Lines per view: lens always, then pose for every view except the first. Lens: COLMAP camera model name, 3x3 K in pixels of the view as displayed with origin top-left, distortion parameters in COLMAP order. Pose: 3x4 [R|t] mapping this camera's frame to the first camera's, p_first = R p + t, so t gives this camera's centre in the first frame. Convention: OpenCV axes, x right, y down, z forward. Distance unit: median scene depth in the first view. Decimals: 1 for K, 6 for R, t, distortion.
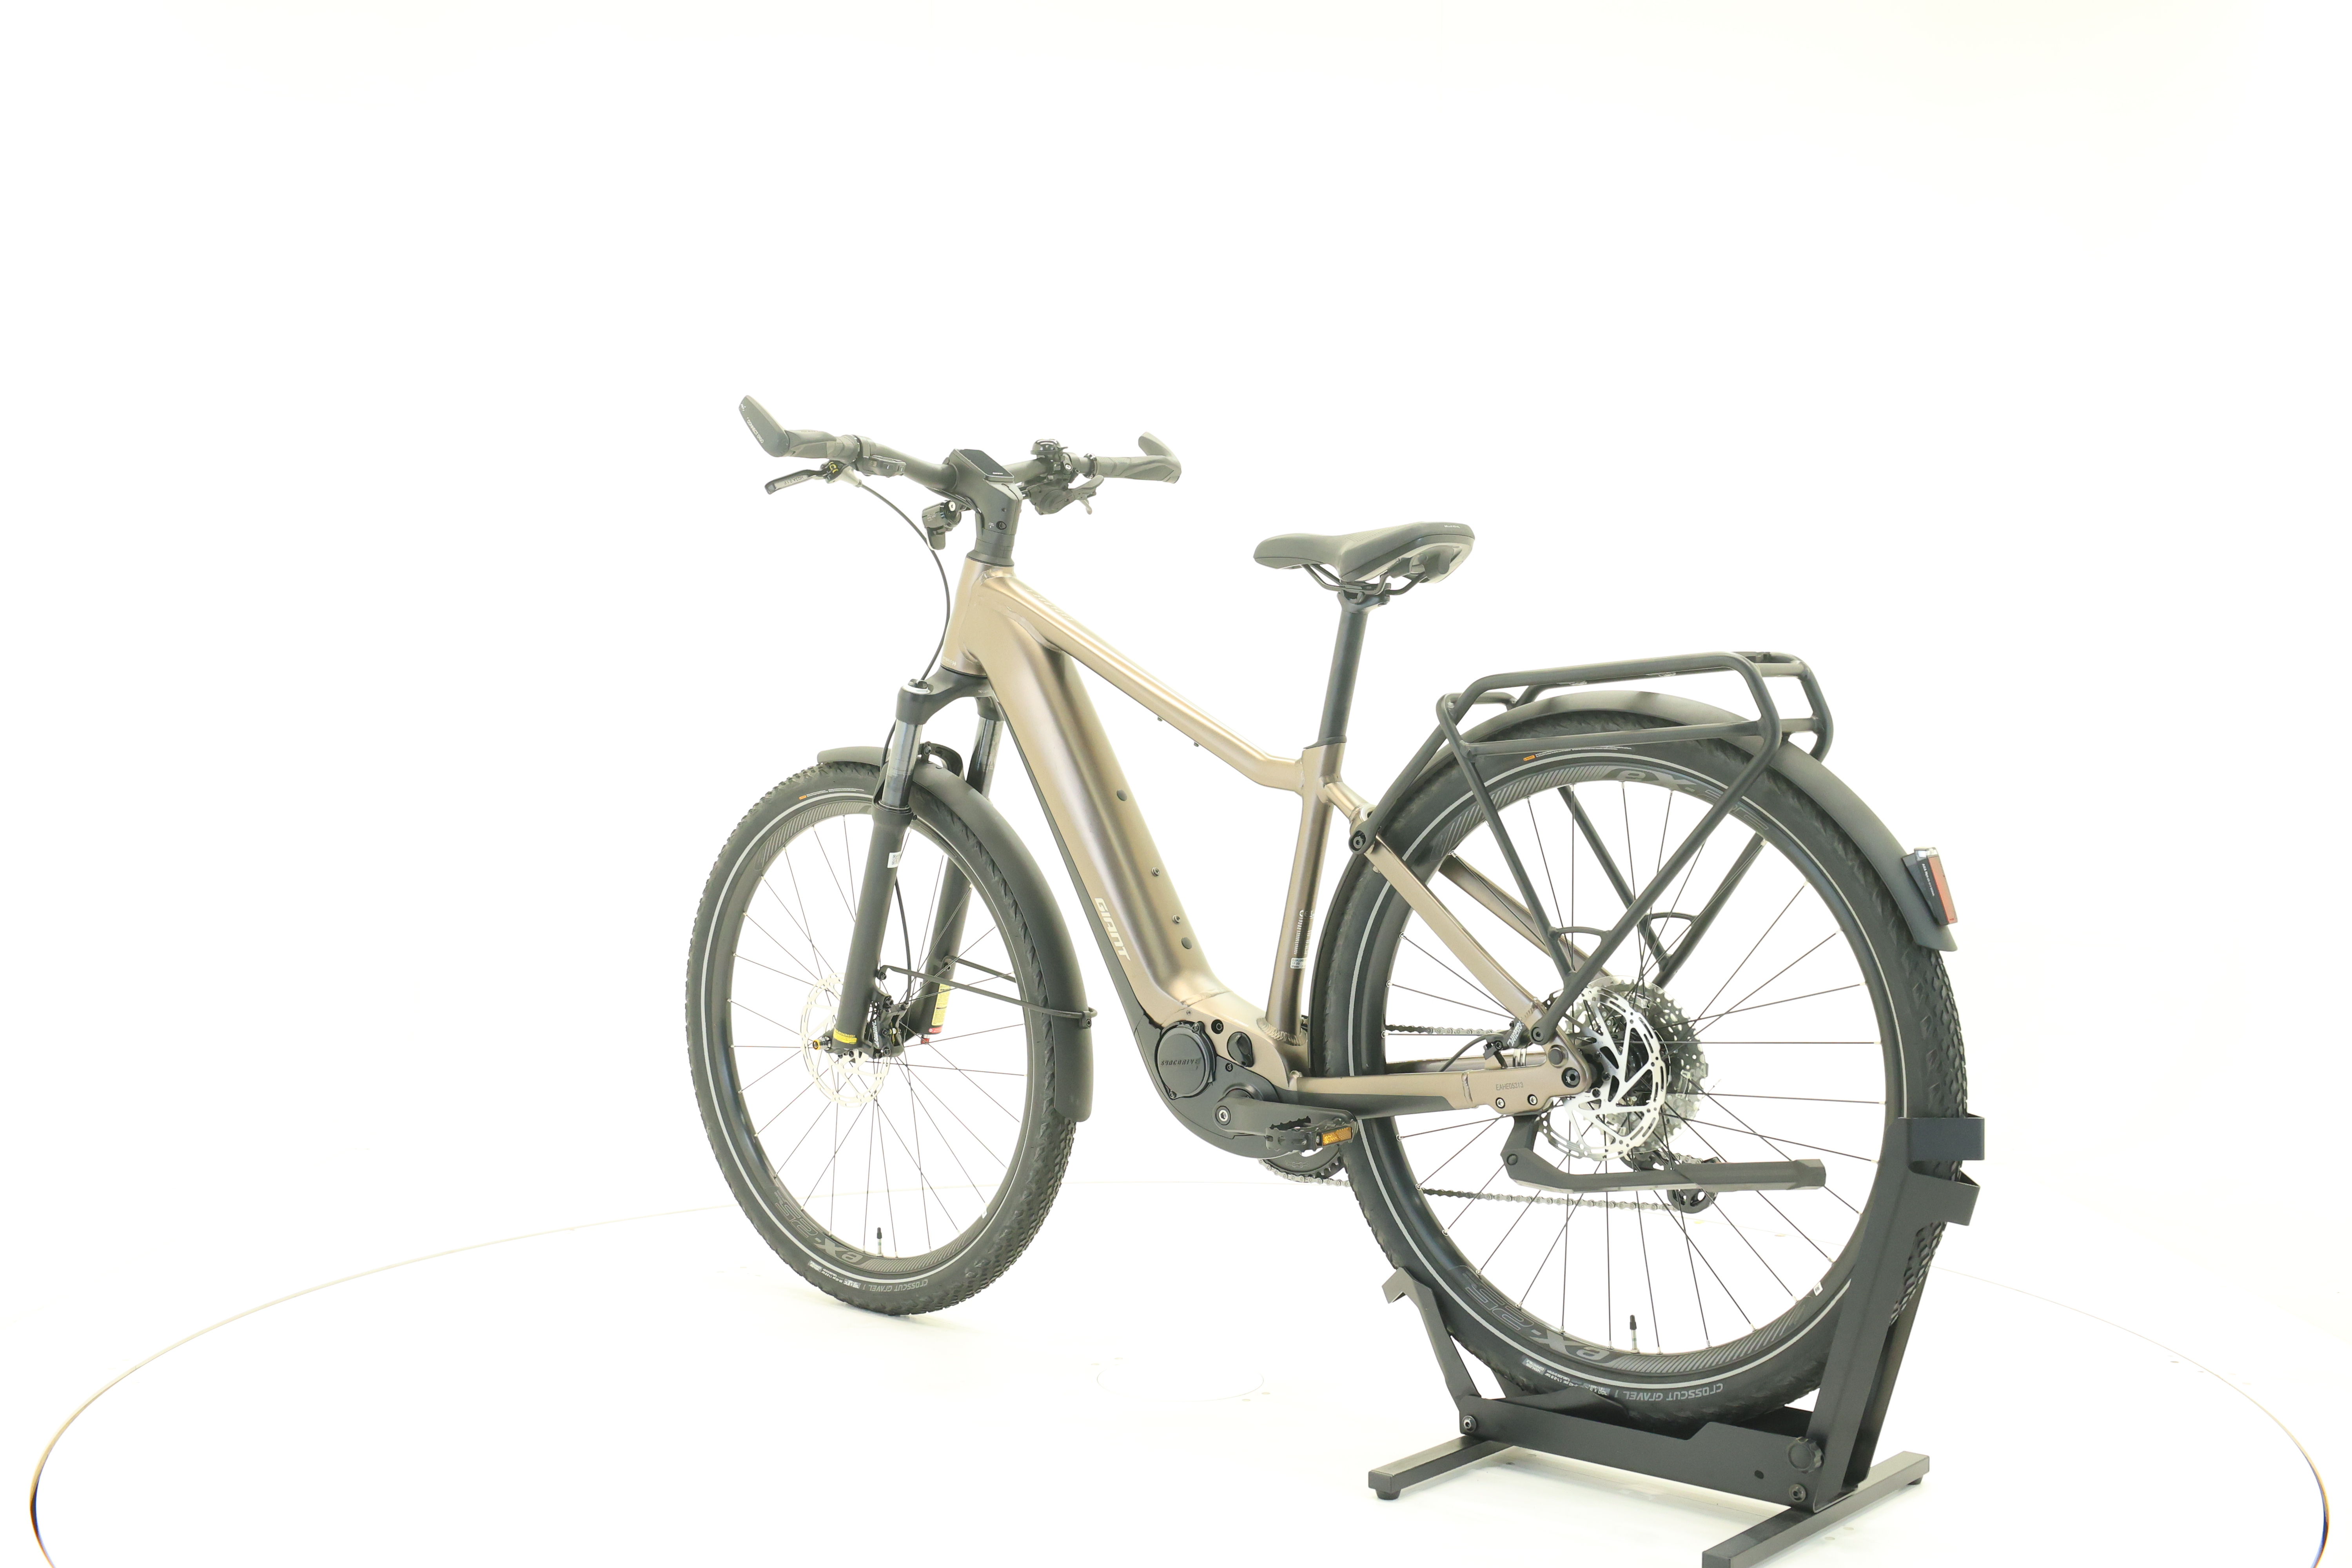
lens RADIAL K [[2509.1, 0, 1176.0], [0, 2509.1, 784.0], [0, 0, 1]] dist [-0.002955, 0.000026]
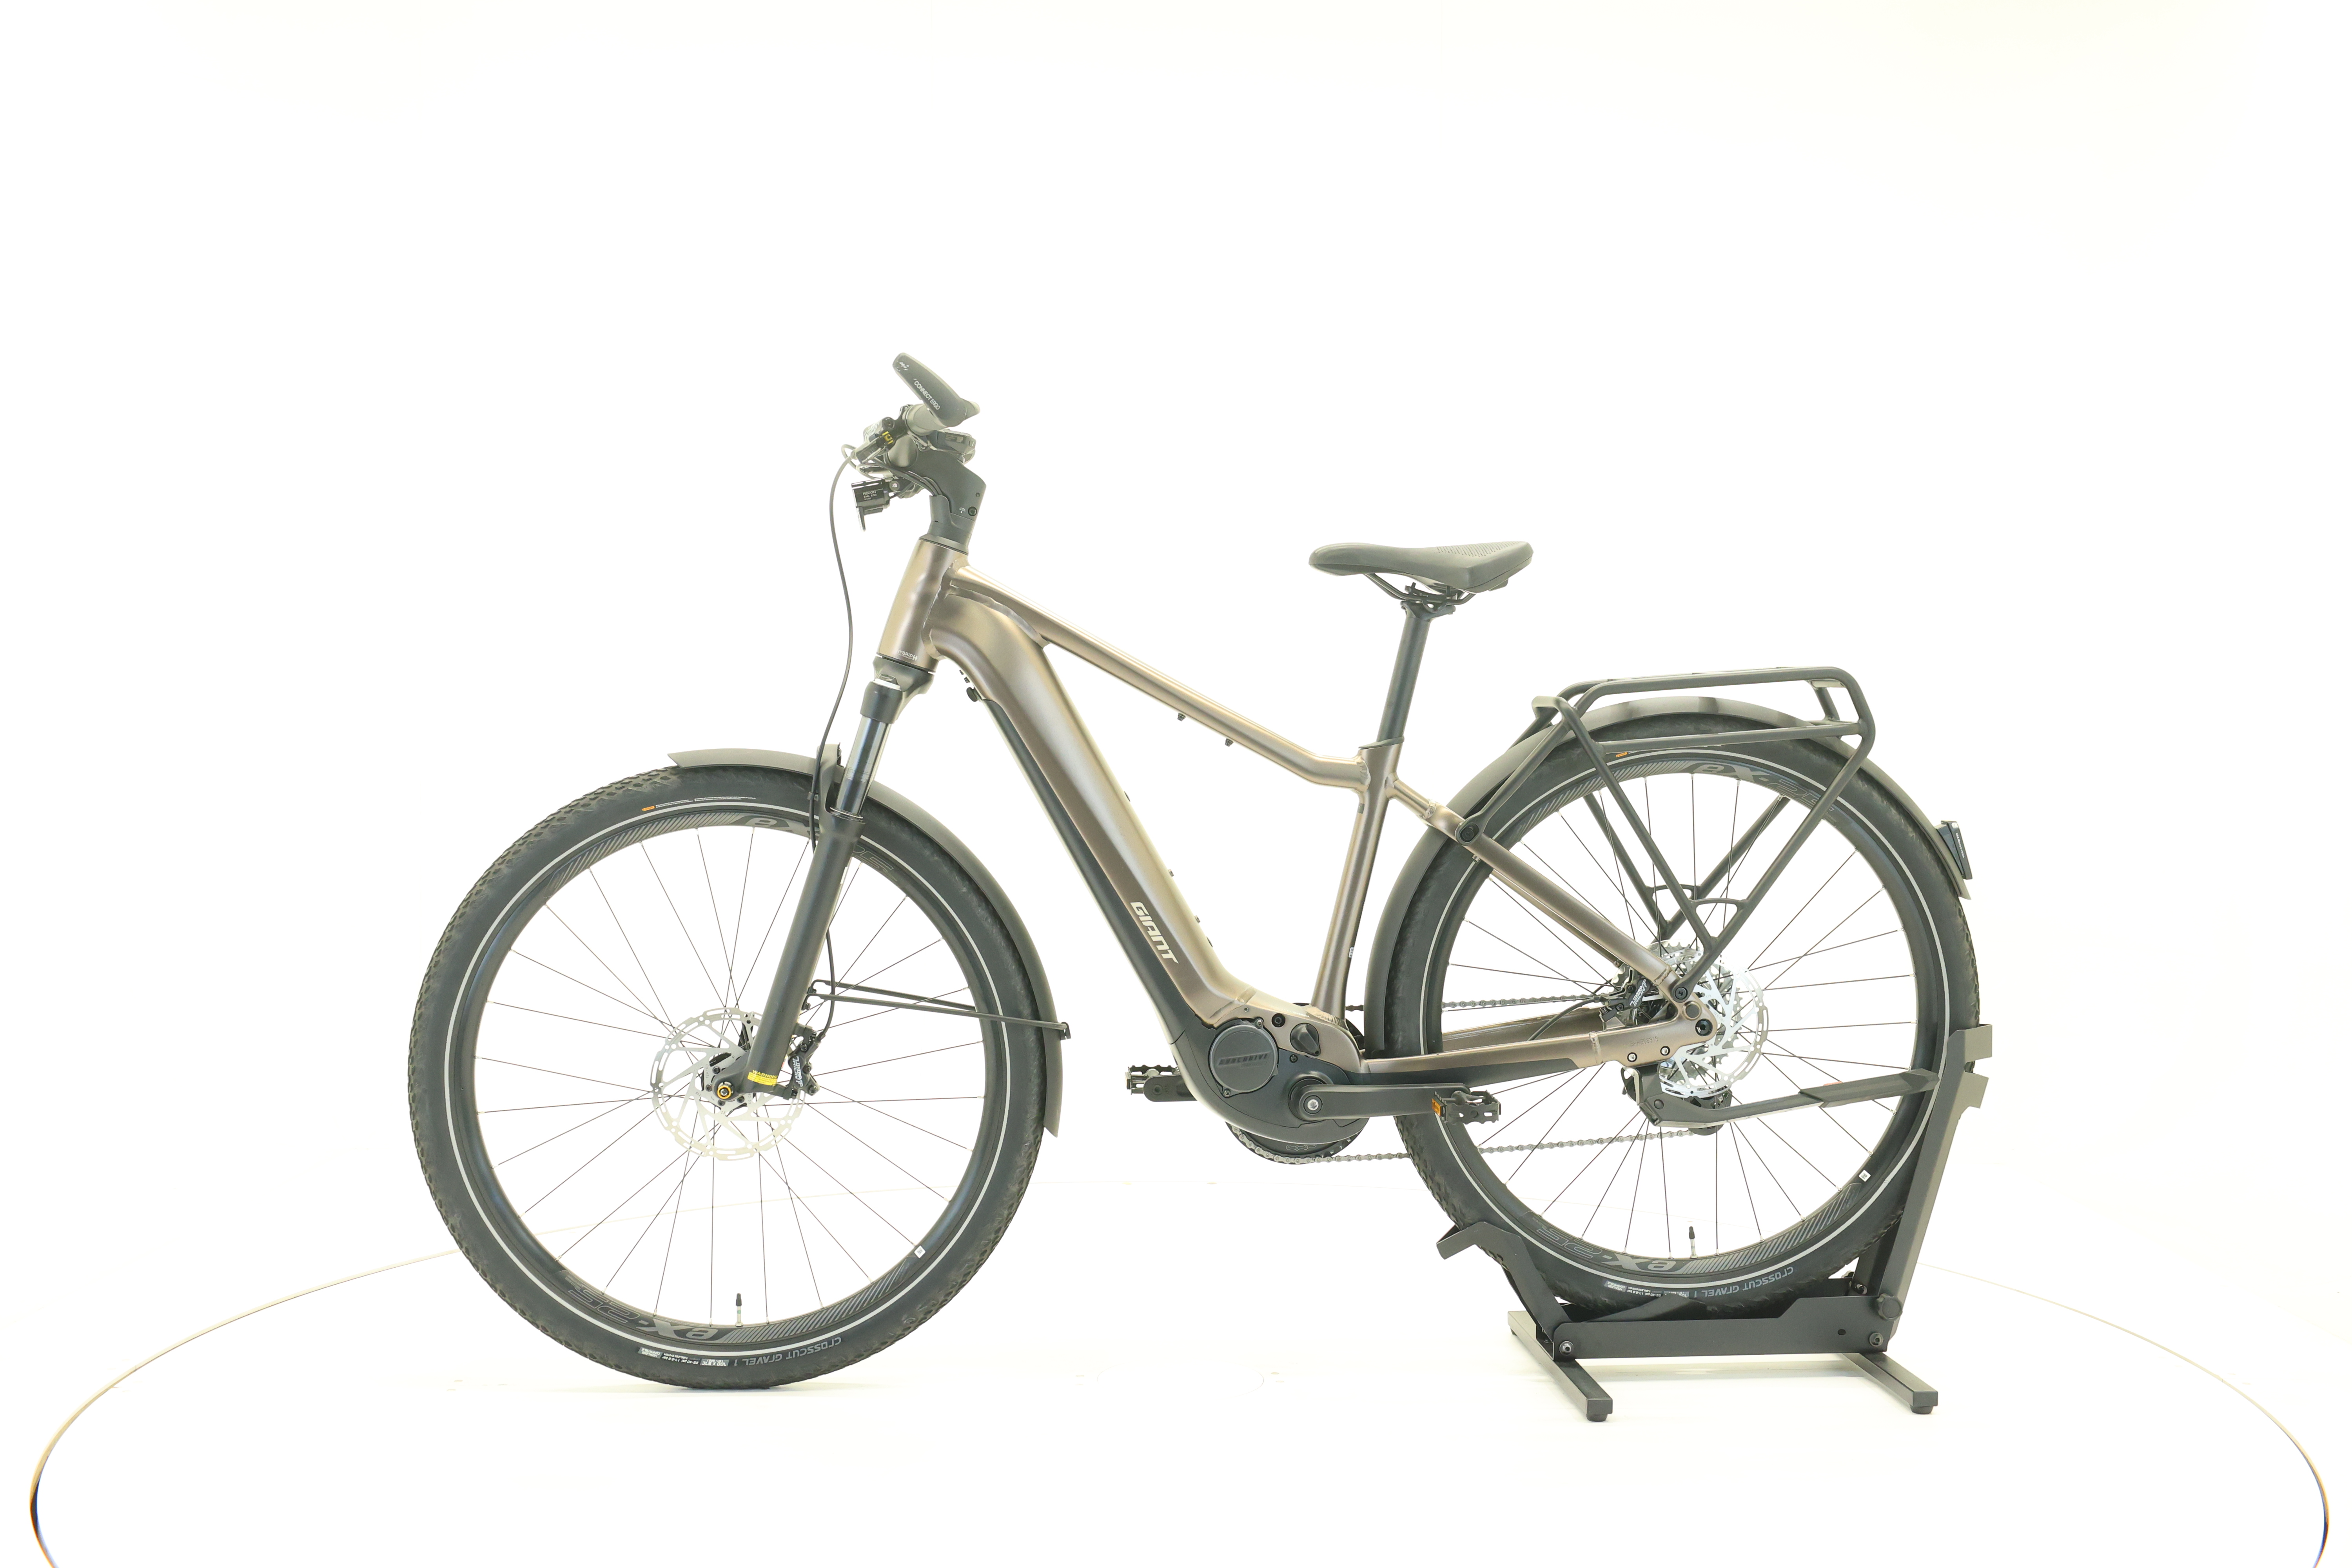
lens RADIAL K [[2509.1, 0, 1176.0], [0, 2509.1, 784.0], [0, 0, 1]] dist [-0.002955, 0.000026]
pose [[0.706177, -0.005777, 0.708012, -0.790000], [0.020083, 0.999728, -0.011874, 0.012094], [-0.707750, 0.022604, 0.706101, 0.319634]]
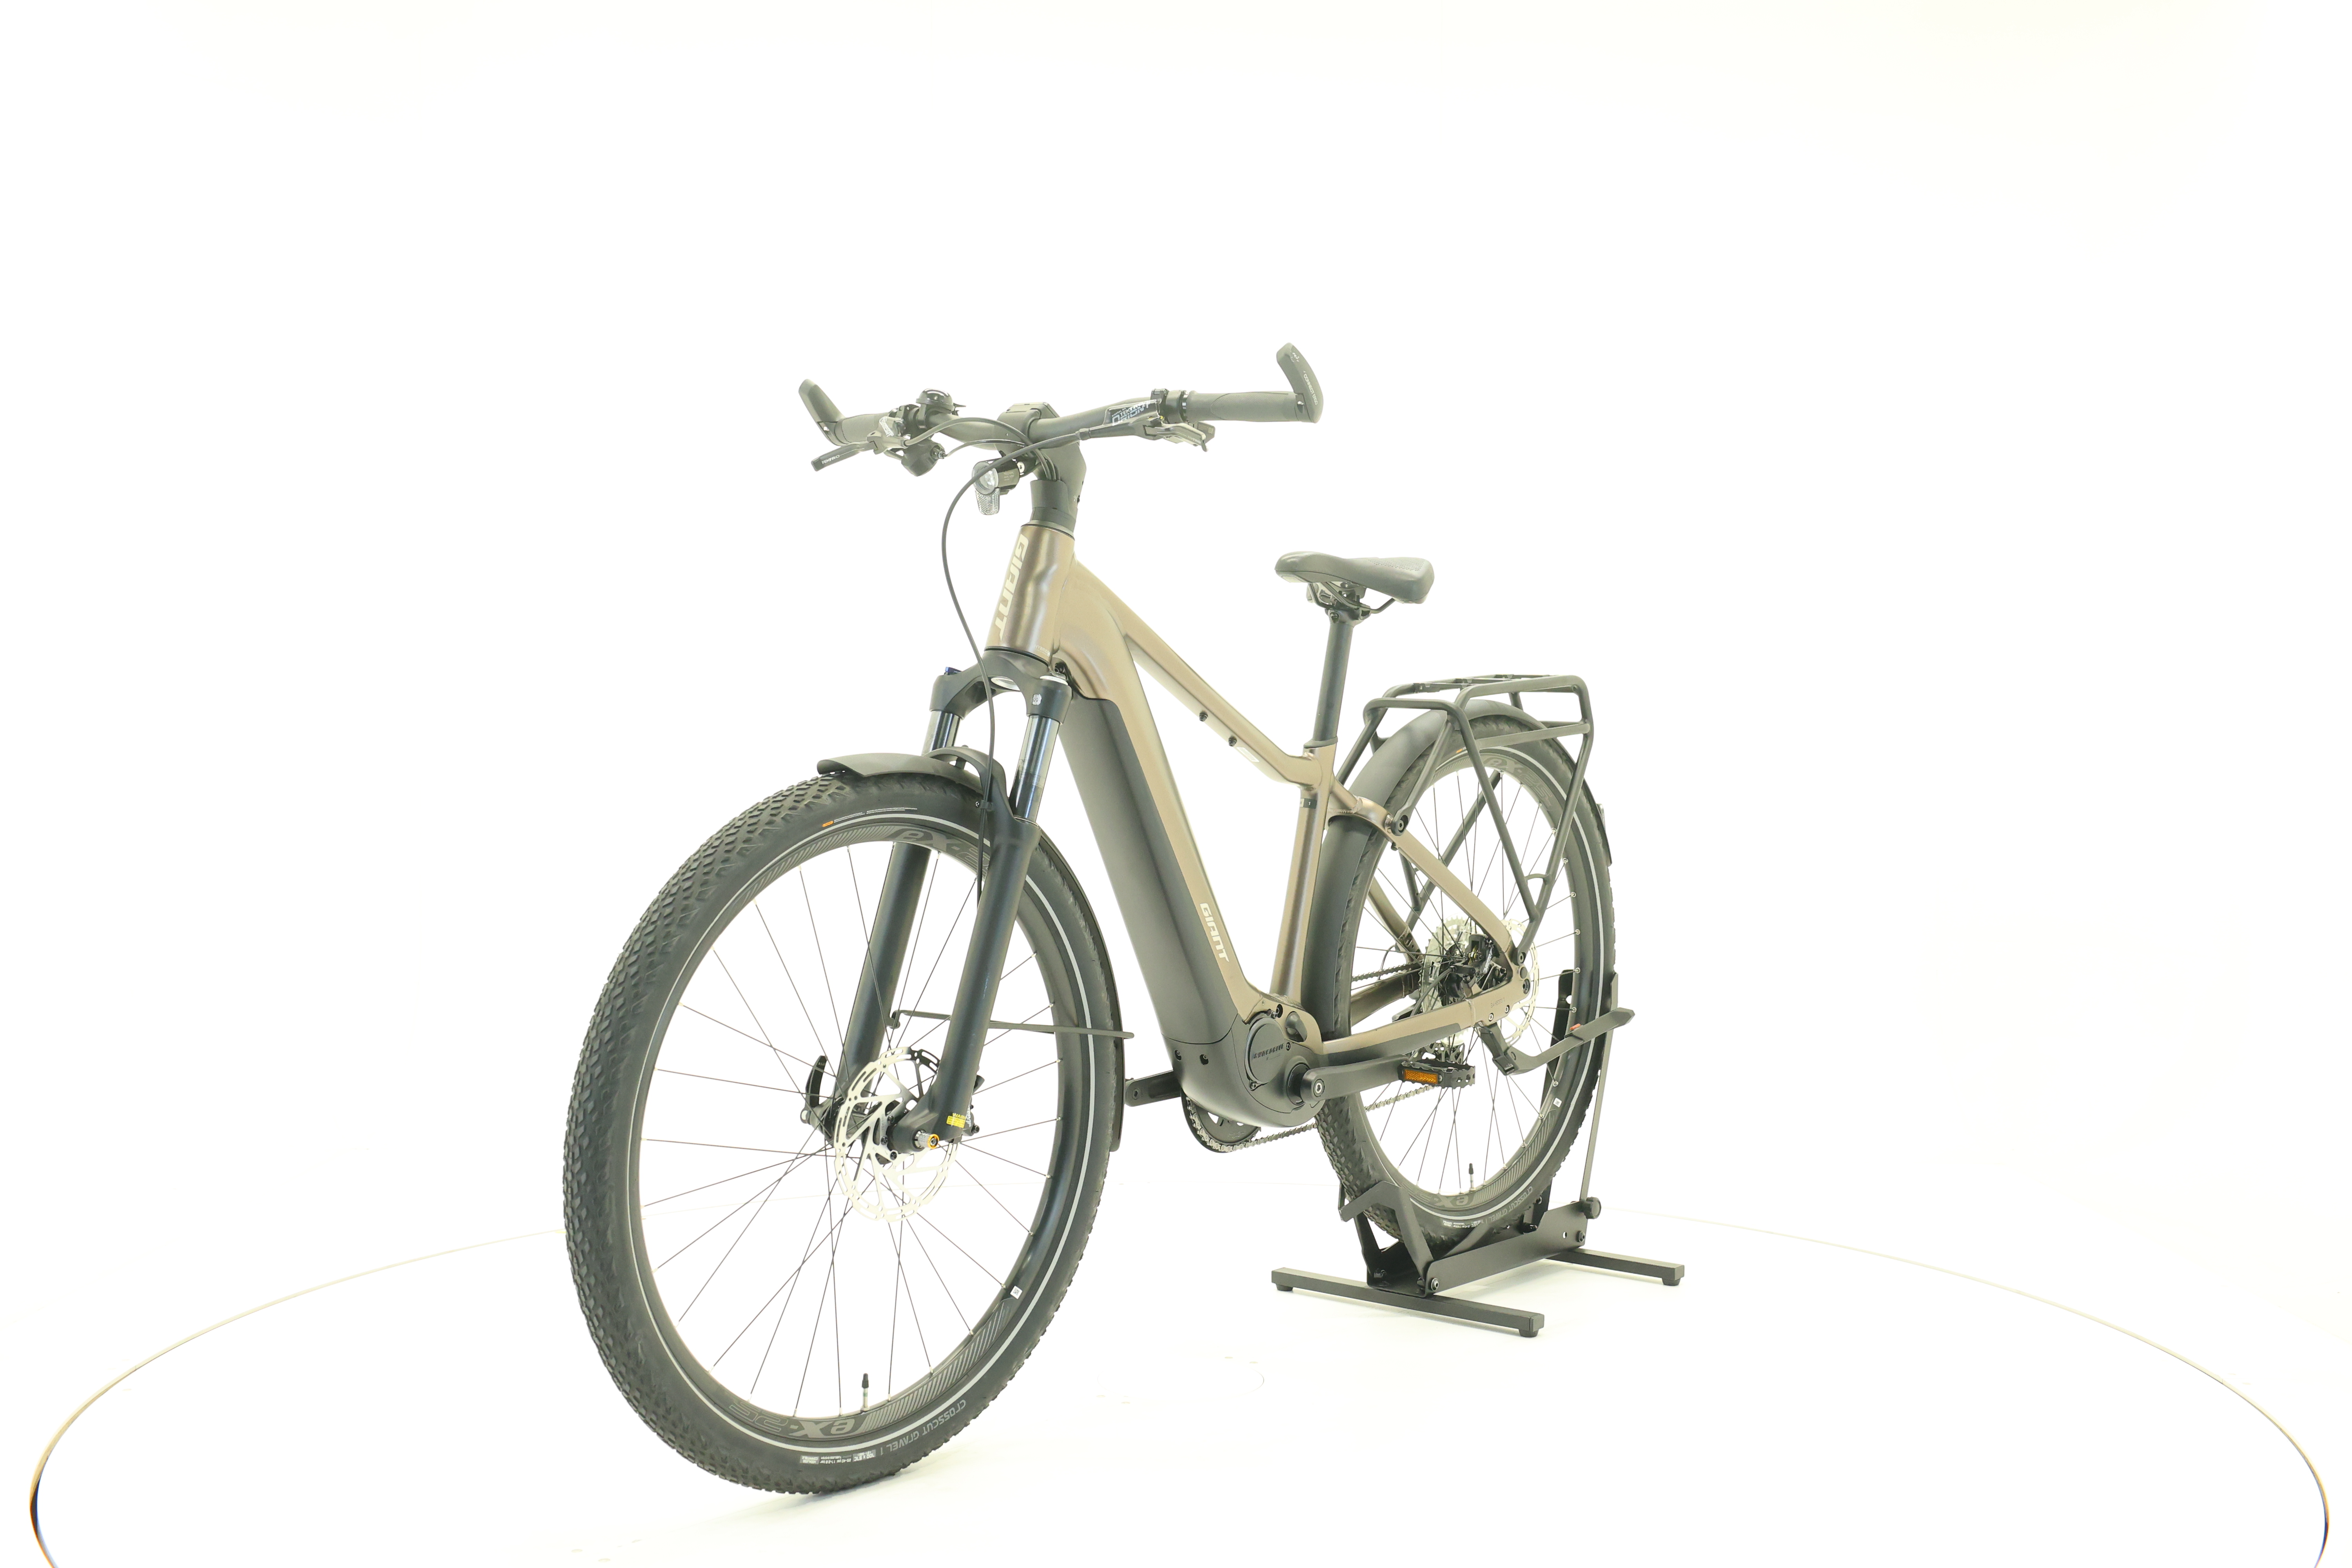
lens RADIAL K [[2509.1, 0, 1176.0], [0, 2509.1, 784.0], [0, 0, 1]] dist [-0.002955, 0.000026]
pose [[-0.025513, -0.030574, 0.999207, -1.104764], [0.019421, 0.999328, 0.031074, -0.034805], [-0.999486, 0.020198, -0.024902, 1.138679]]
